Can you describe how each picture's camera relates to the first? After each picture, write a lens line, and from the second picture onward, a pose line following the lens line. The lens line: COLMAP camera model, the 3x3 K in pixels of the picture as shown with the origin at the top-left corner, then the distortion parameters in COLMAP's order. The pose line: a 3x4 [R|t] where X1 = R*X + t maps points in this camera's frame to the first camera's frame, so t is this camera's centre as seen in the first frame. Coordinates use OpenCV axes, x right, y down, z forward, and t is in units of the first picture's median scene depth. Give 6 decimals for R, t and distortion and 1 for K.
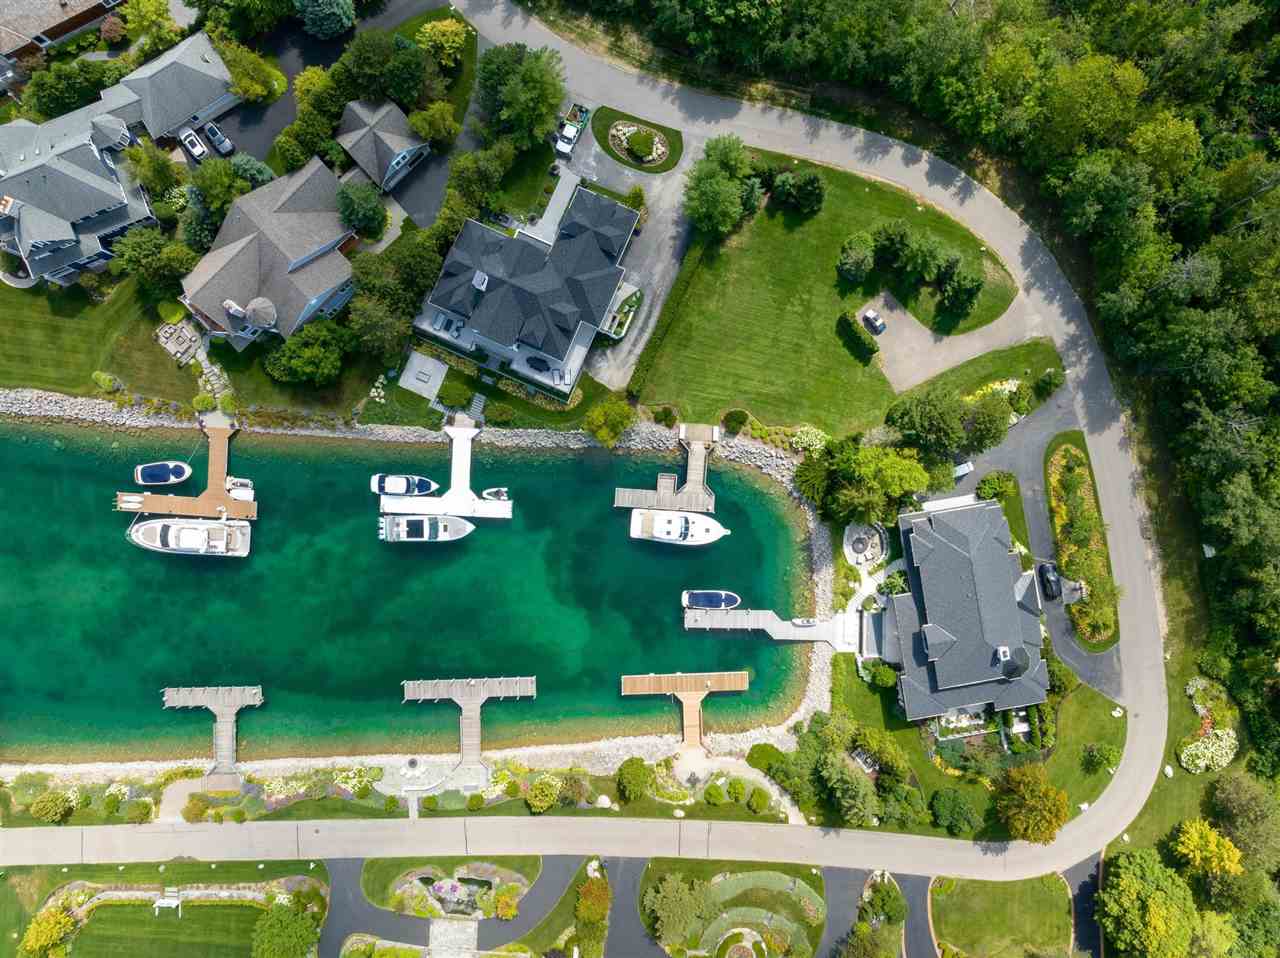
lens RADIAL K [[899.9, 0, 640.0], [0, 899.9, 479.0], [0, 0, 1]] dist [-0.038575, 0.001450]
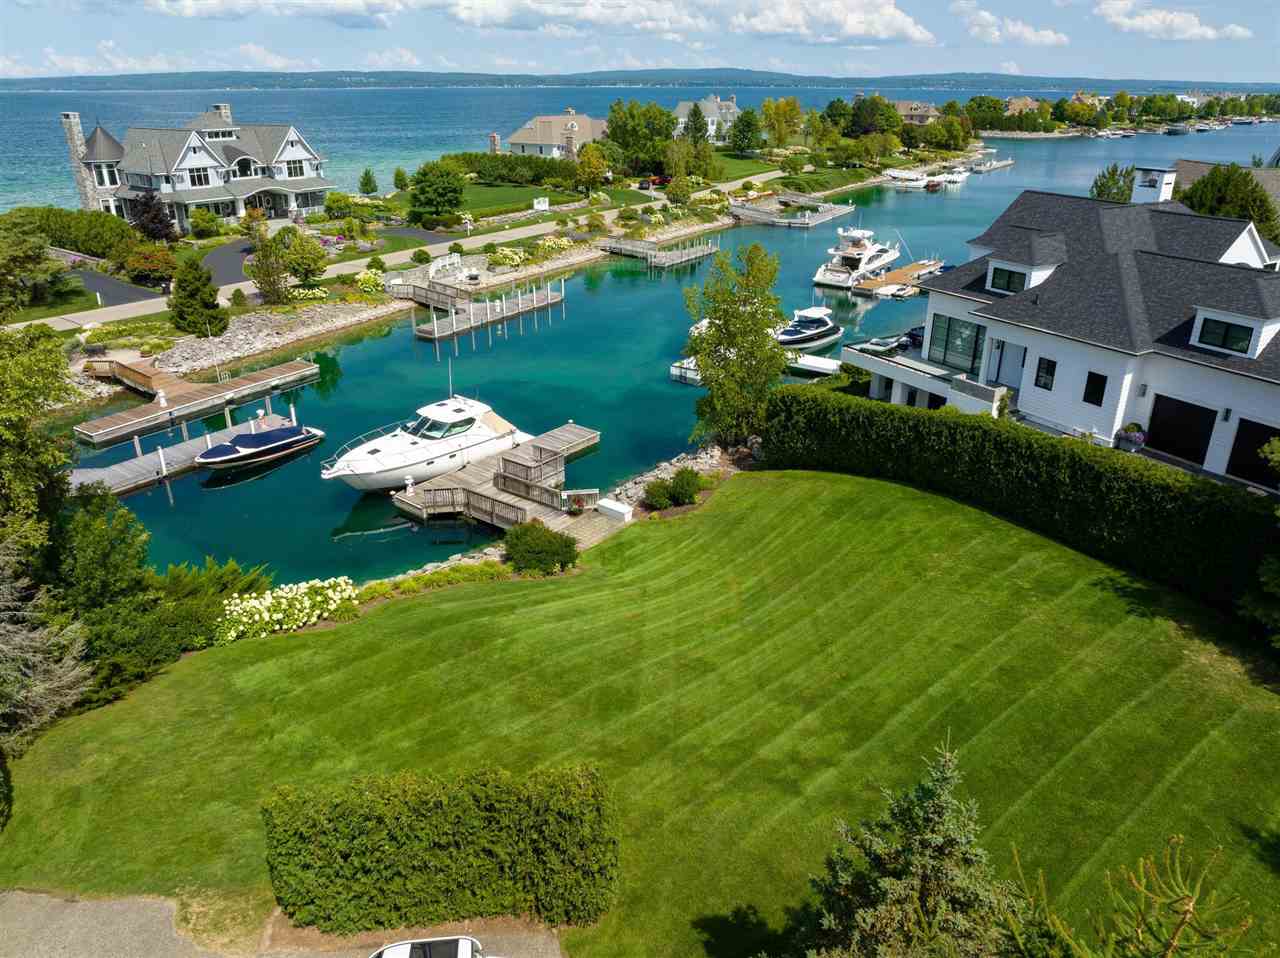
lens RADIAL K [[899.9, 0, 640.0], [0, 899.9, 479.0], [0, 0, 1]] dist [-0.038575, 0.001450]
pose [[-0.568772, 0.330430, -0.753203, 0.315749], [-0.822459, -0.237083, 0.517061, -0.249748], [-0.007720, 0.913569, 0.406611, 0.873861]]
